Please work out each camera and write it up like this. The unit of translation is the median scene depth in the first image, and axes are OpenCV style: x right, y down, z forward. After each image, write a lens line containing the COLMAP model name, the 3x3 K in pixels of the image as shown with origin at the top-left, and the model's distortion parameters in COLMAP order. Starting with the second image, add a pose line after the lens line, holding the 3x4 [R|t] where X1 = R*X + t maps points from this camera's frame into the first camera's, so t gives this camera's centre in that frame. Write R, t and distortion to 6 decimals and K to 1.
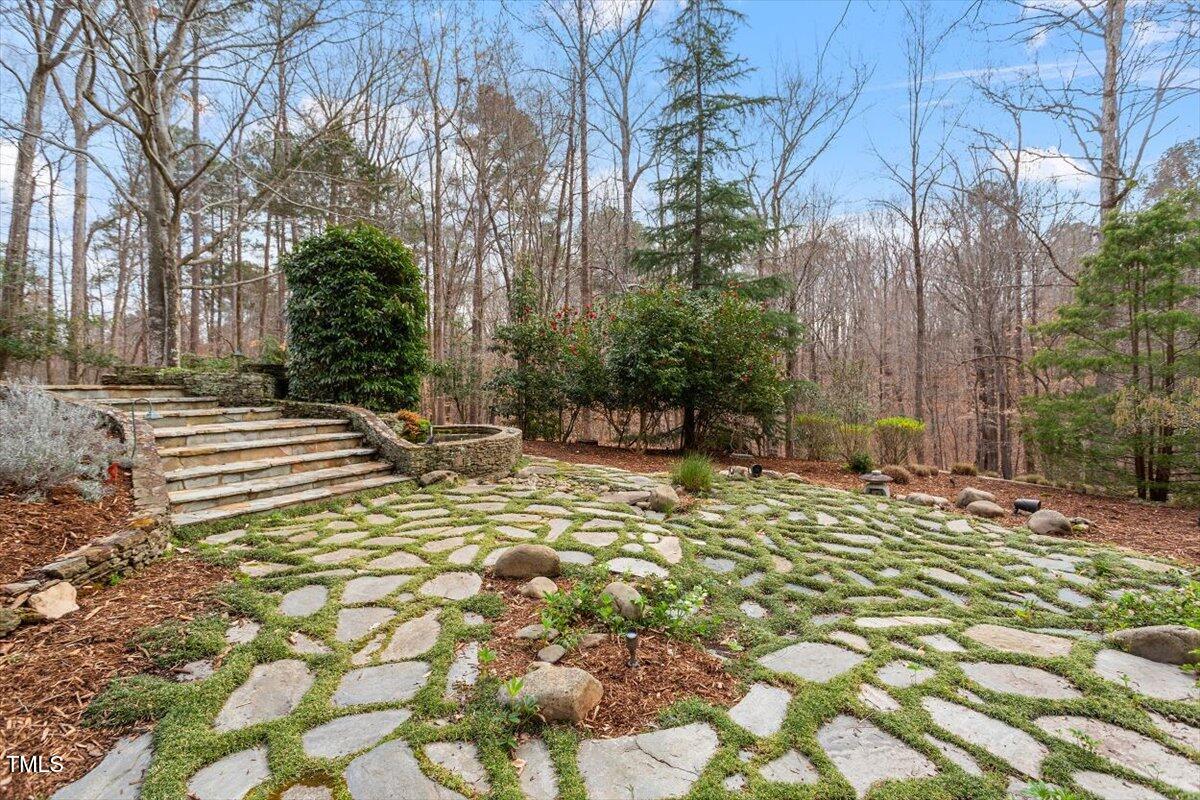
lens RADIAL K [[574.2, 0, 596.1], [0, 574.2, 395.1], [0, 0, 1]] dist [0.004229, 0.001243]
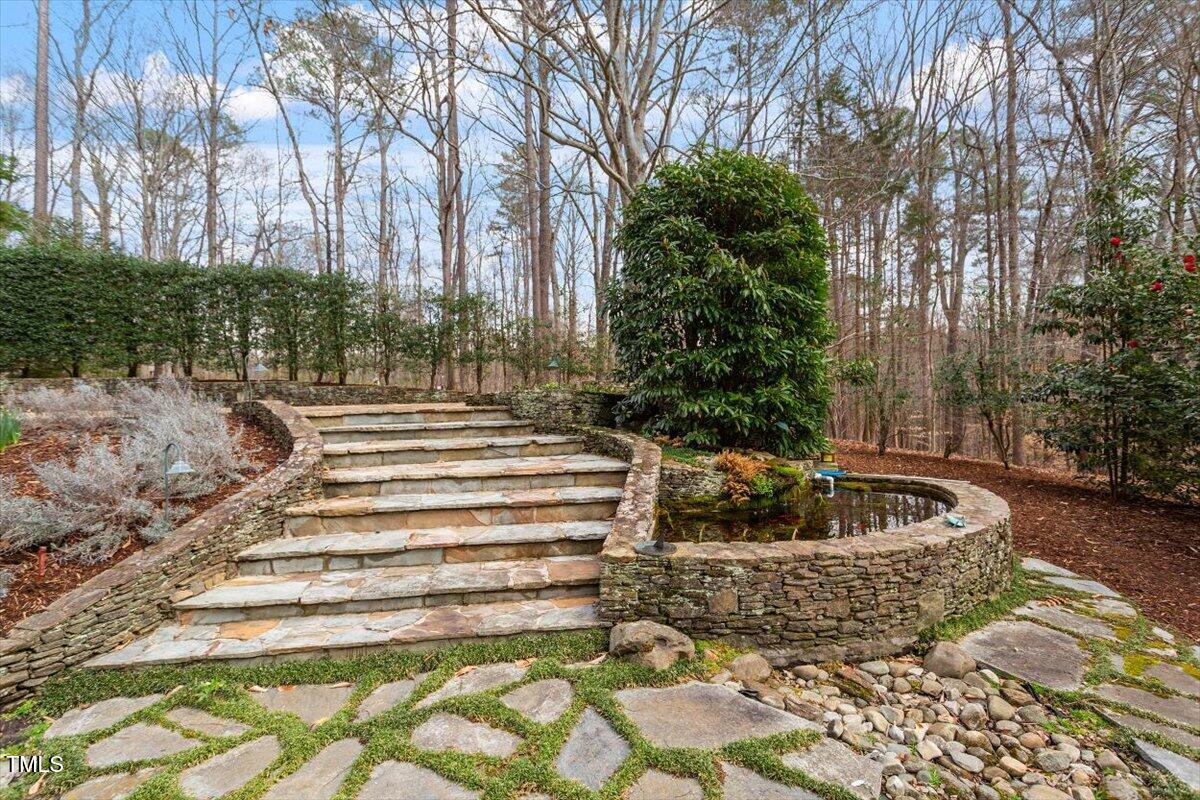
lens RADIAL K [[574.2, 0, 593.6], [0, 574.2, 394.3], [0, 0, 1]] dist [0.004229, 0.001243]
pose [[0.584042, -0.008939, -0.811674, 0.039872], [0.004065, 0.999959, -0.008088, -0.029299], [0.811713, 0.001424, 0.584055, 0.672845]]
